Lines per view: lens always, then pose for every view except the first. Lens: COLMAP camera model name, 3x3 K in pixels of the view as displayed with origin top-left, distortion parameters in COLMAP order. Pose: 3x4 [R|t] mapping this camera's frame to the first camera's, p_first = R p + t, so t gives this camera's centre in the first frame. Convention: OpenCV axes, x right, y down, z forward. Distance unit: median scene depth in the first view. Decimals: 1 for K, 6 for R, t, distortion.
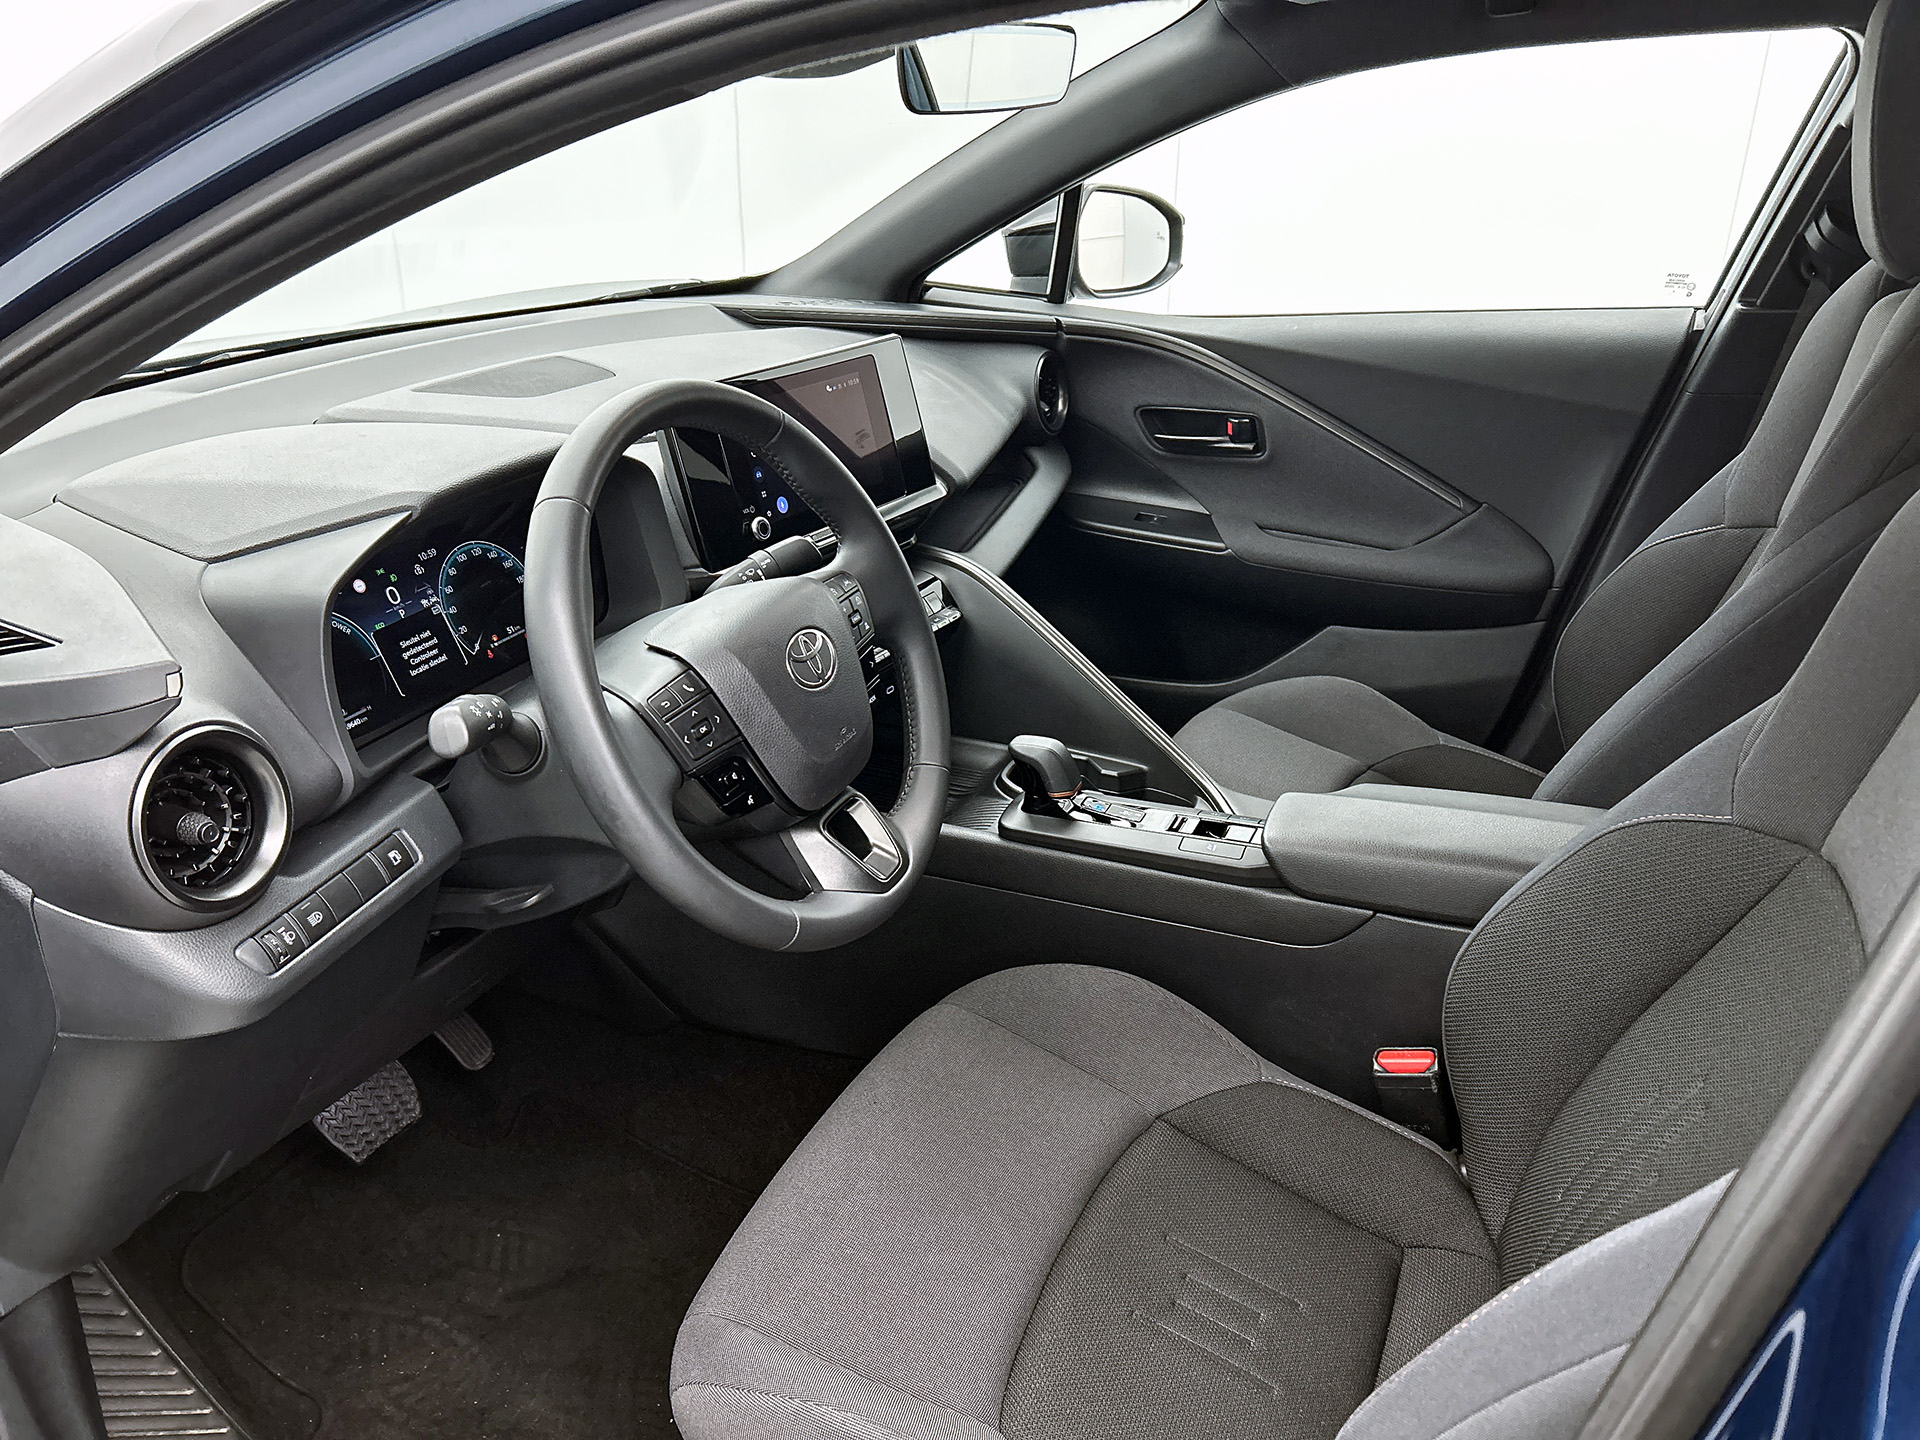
lens RADIAL K [[1419.5, 0, 959.0], [0, 1419.5, 713.1], [0, 0, 1]] dist [0.011886, -0.033206]
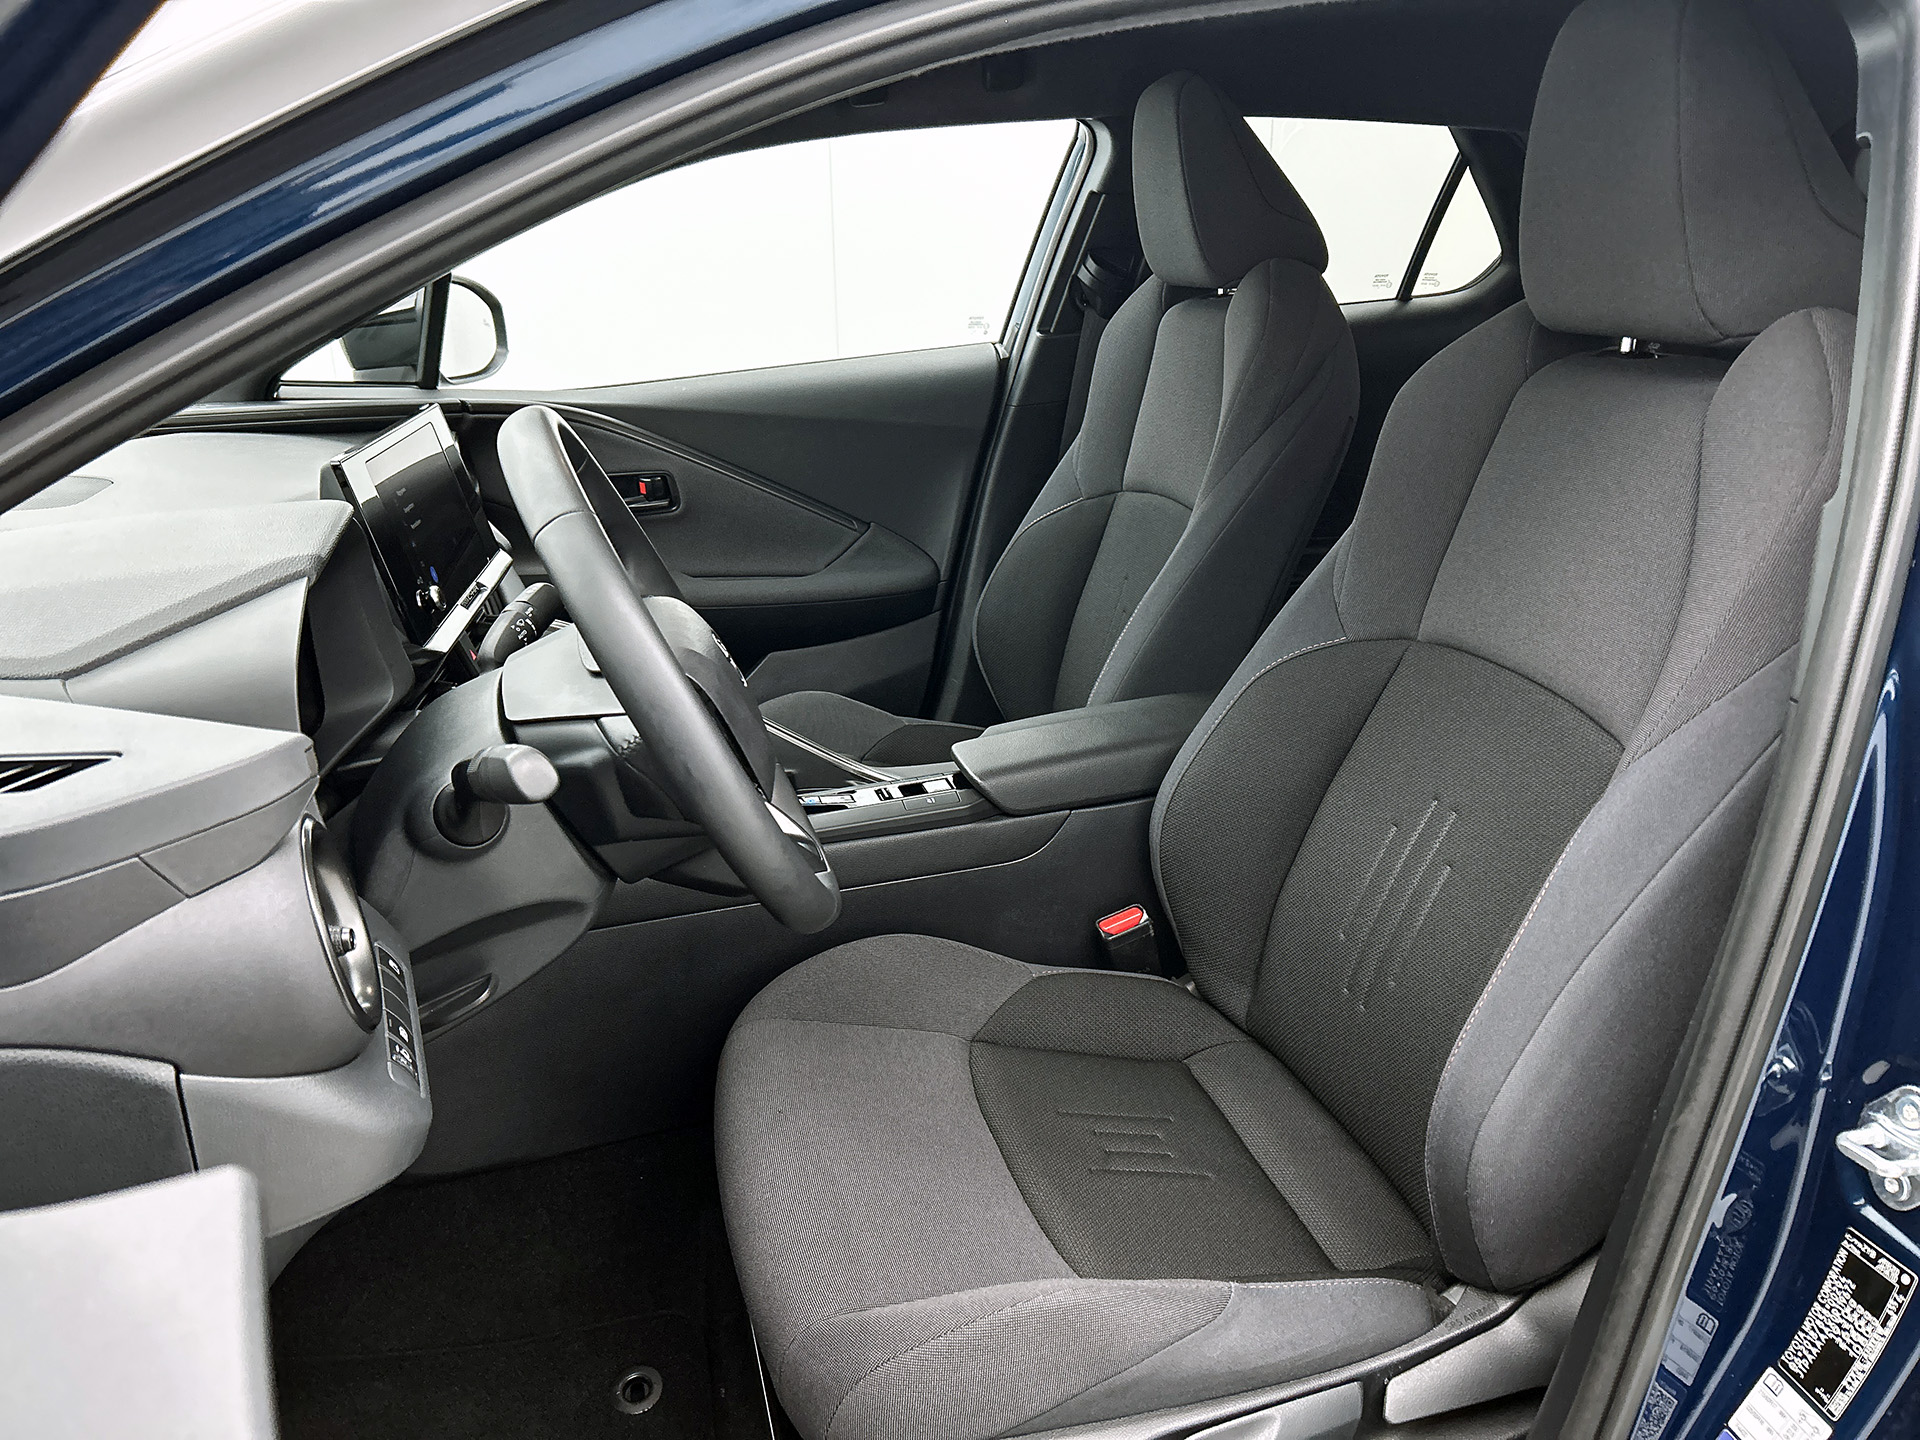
lens RADIAL K [[1419.5, 0, 960.0], [0, 1419.5, 728.0], [0, 0, 1]] dist [0.011886, -0.033206]
pose [[0.779946, -0.219382, 0.586136, -0.298521], [0.261681, 0.965067, 0.013003, 0.019722], [-0.568513, 0.143239, 0.810108, 0.041575]]
